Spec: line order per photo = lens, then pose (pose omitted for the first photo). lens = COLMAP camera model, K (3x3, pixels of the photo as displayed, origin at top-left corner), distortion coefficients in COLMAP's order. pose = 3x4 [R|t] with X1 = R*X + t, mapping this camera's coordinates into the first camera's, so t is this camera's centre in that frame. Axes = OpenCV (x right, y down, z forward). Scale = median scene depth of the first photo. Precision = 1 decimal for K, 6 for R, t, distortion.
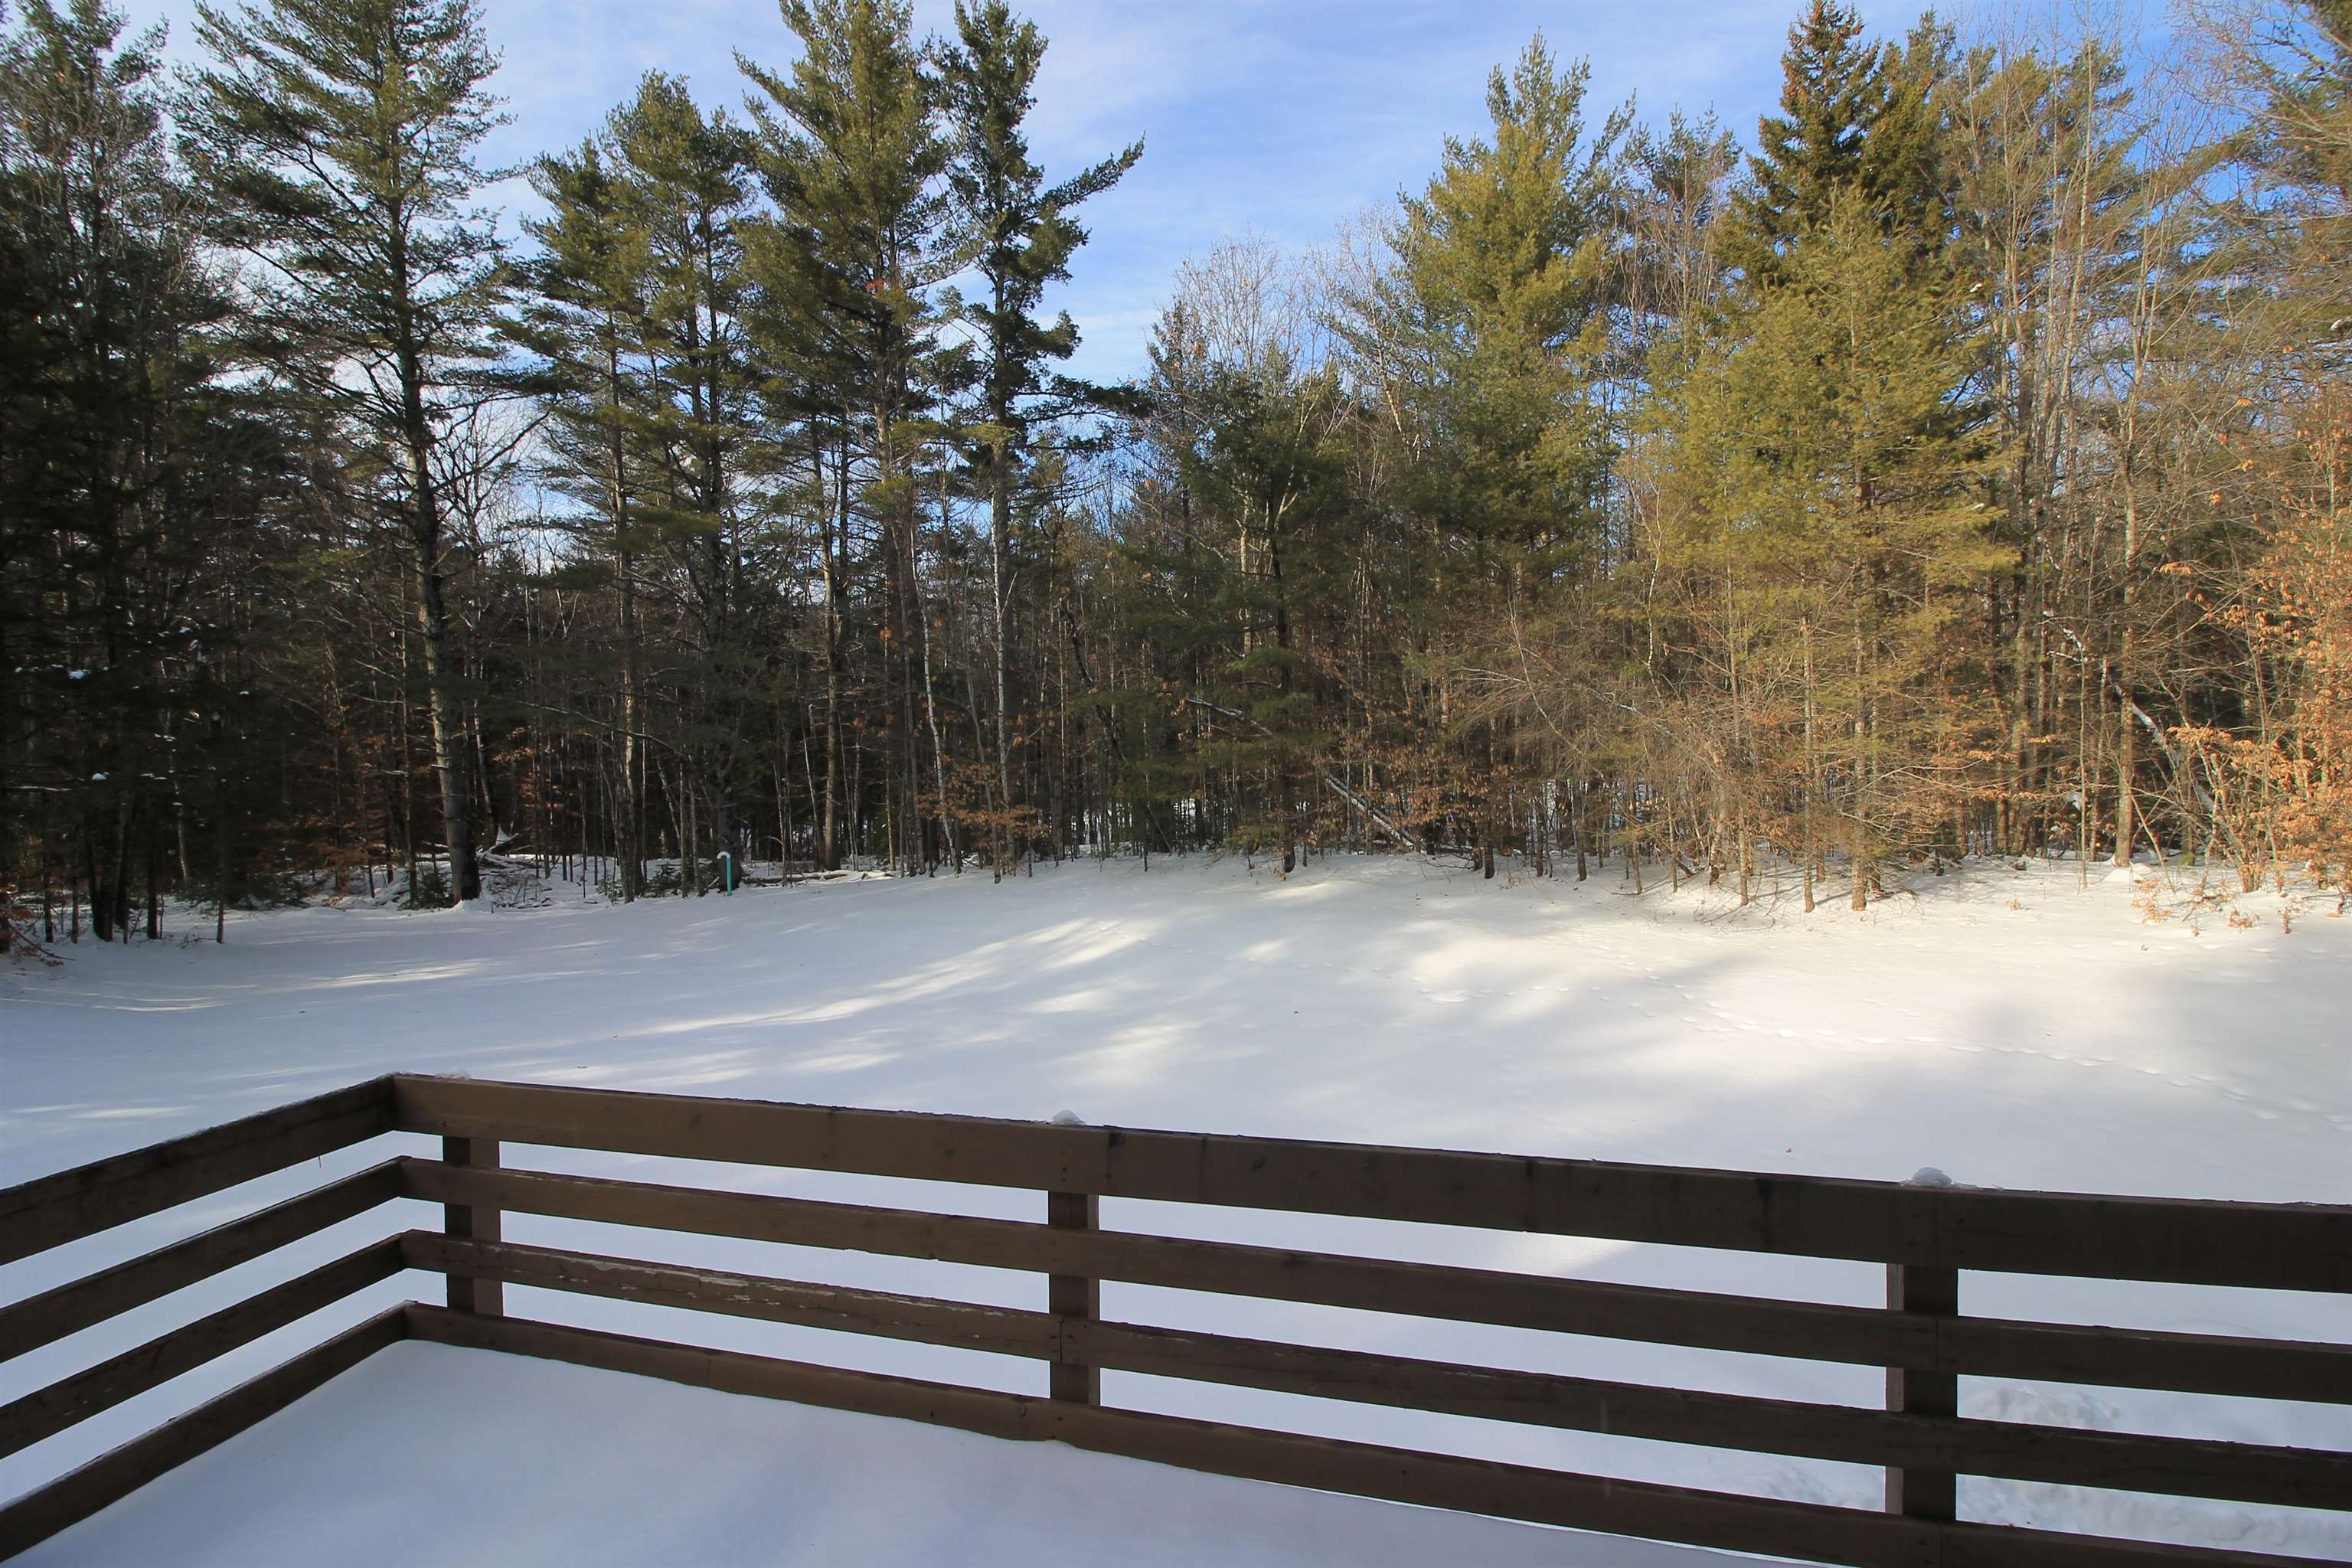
lens RADIAL K [[1108.0, 0, 1186.6], [0, 1108.0, 769.5], [0, 0, 1]] dist [0.008628, -0.017904]
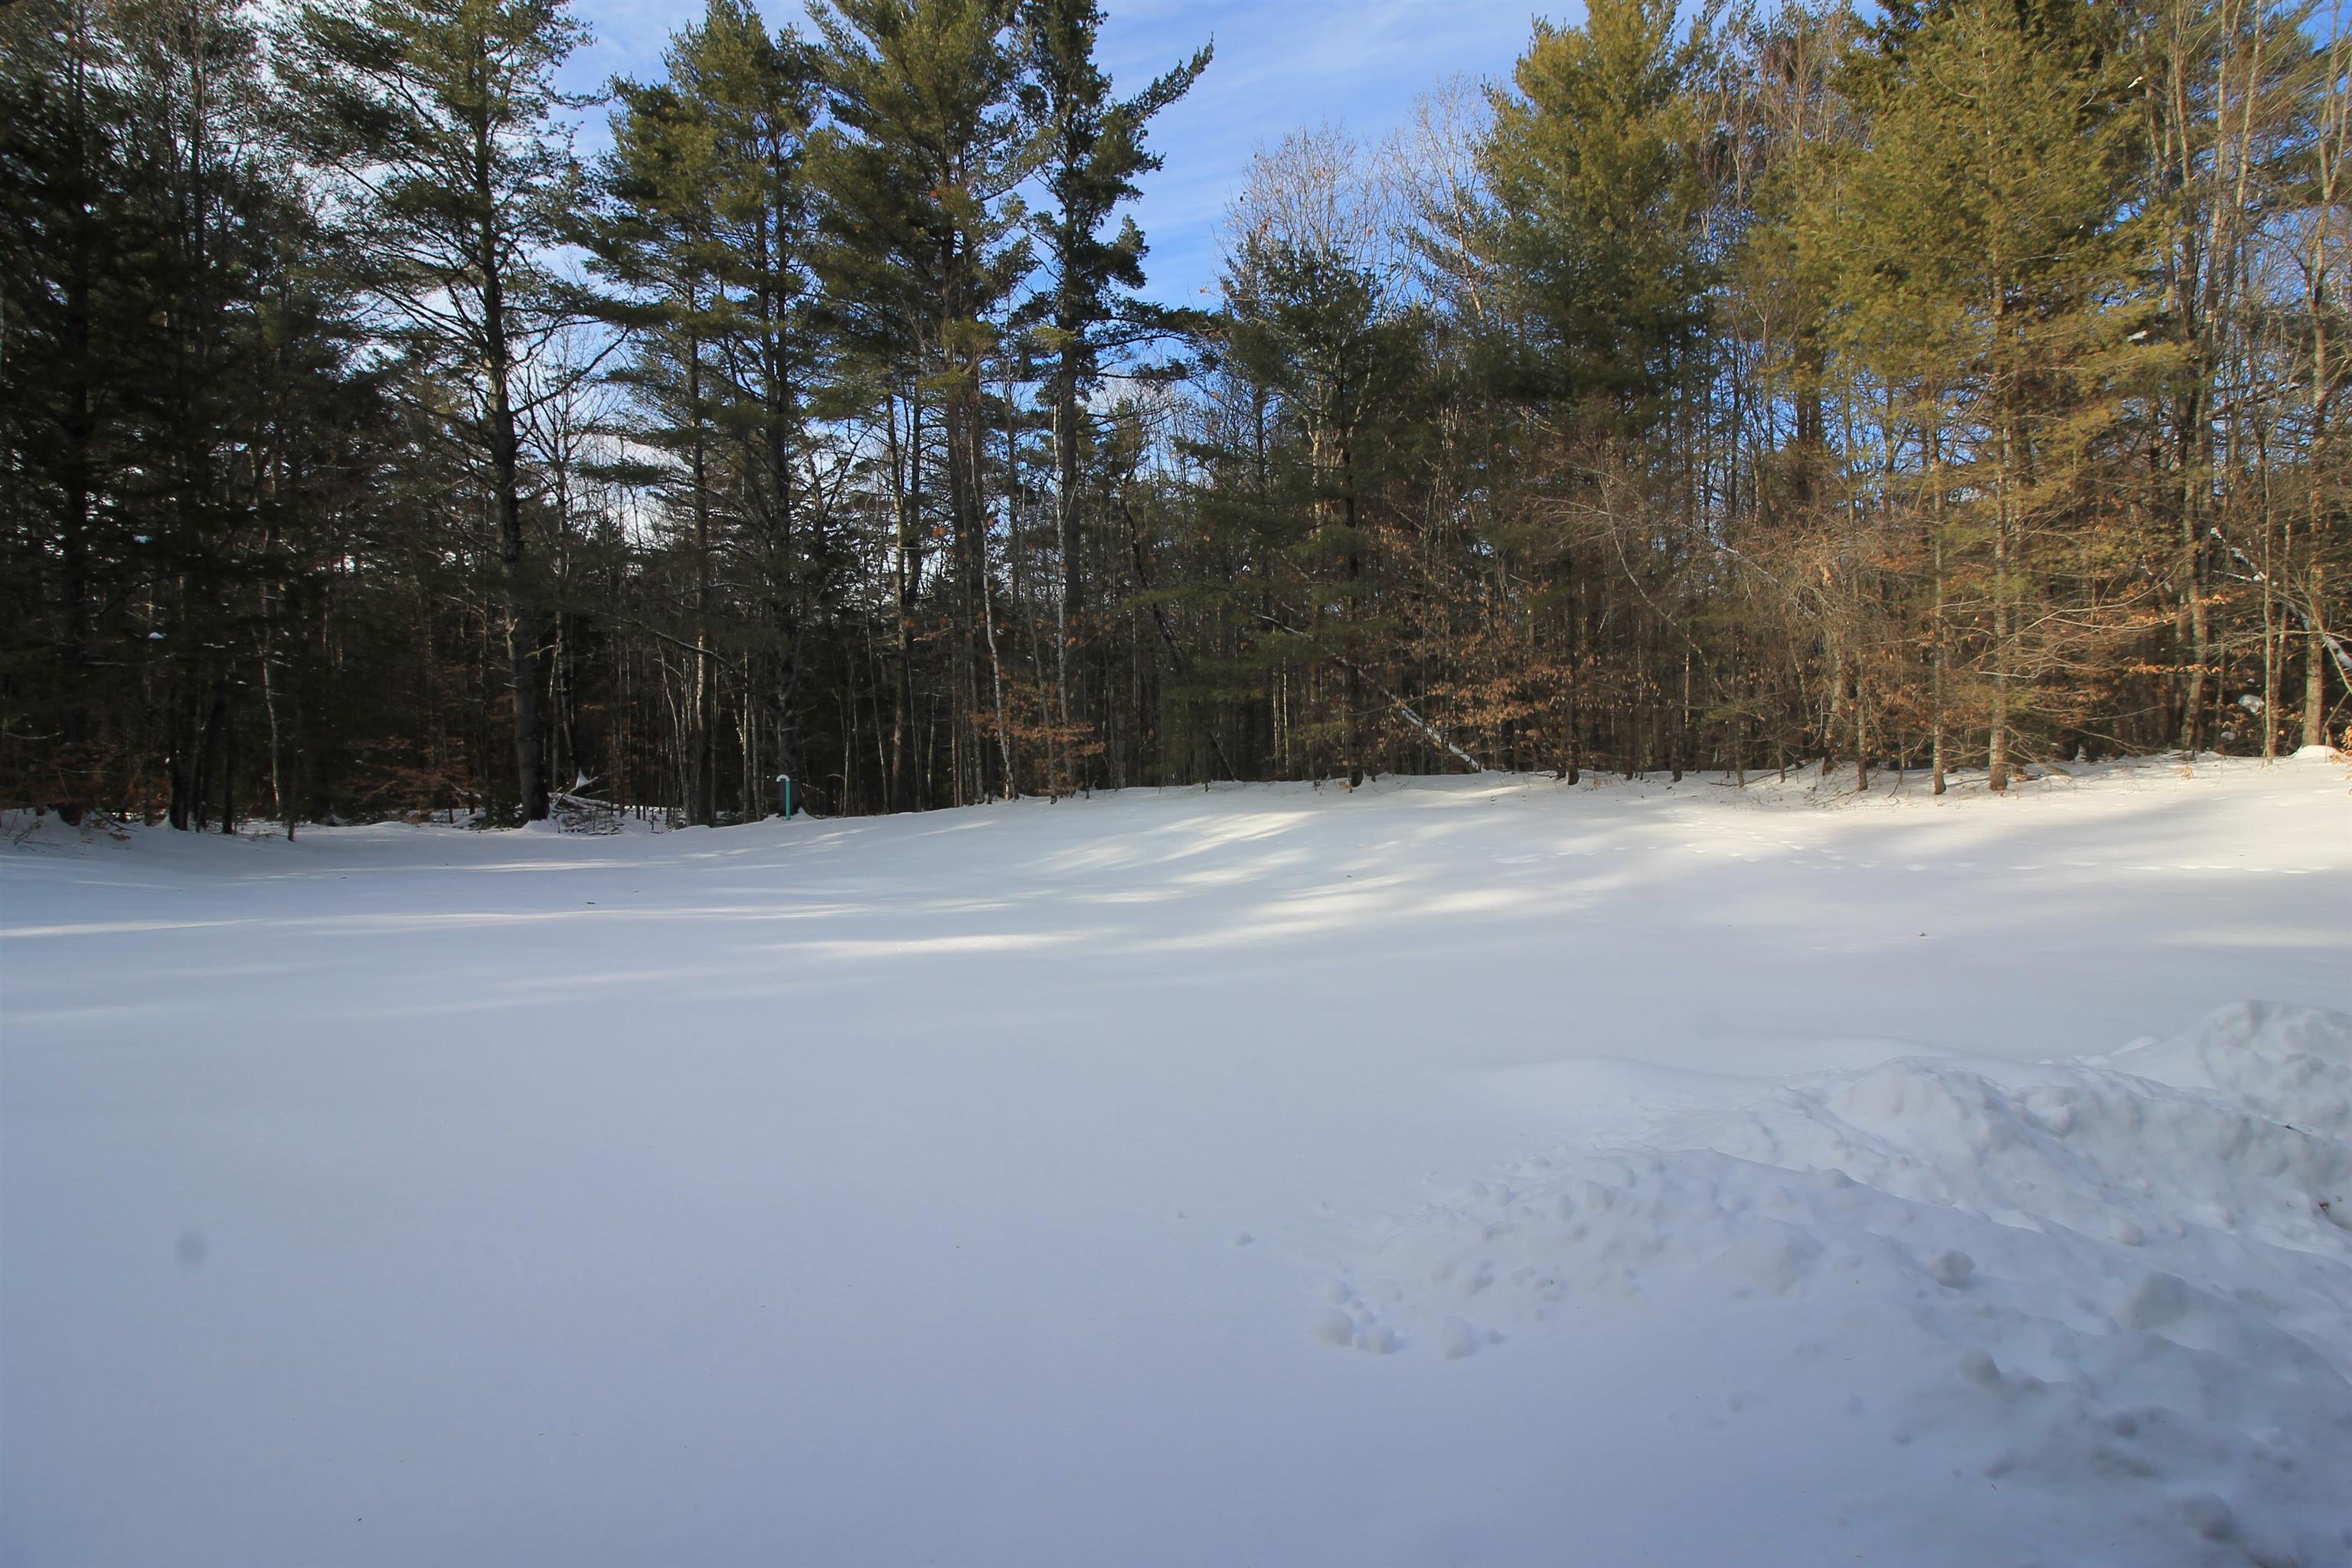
lens RADIAL K [[1108.0, 0, 1186.6], [0, 1108.0, 769.5], [0, 0, 1]] dist [0.008628, -0.017904]
pose [[0.996034, 0.005252, -0.088823, 0.027050], [-0.007759, 0.999580, -0.027906, 0.094946], [0.088639, 0.028485, 0.995656, 0.051855]]
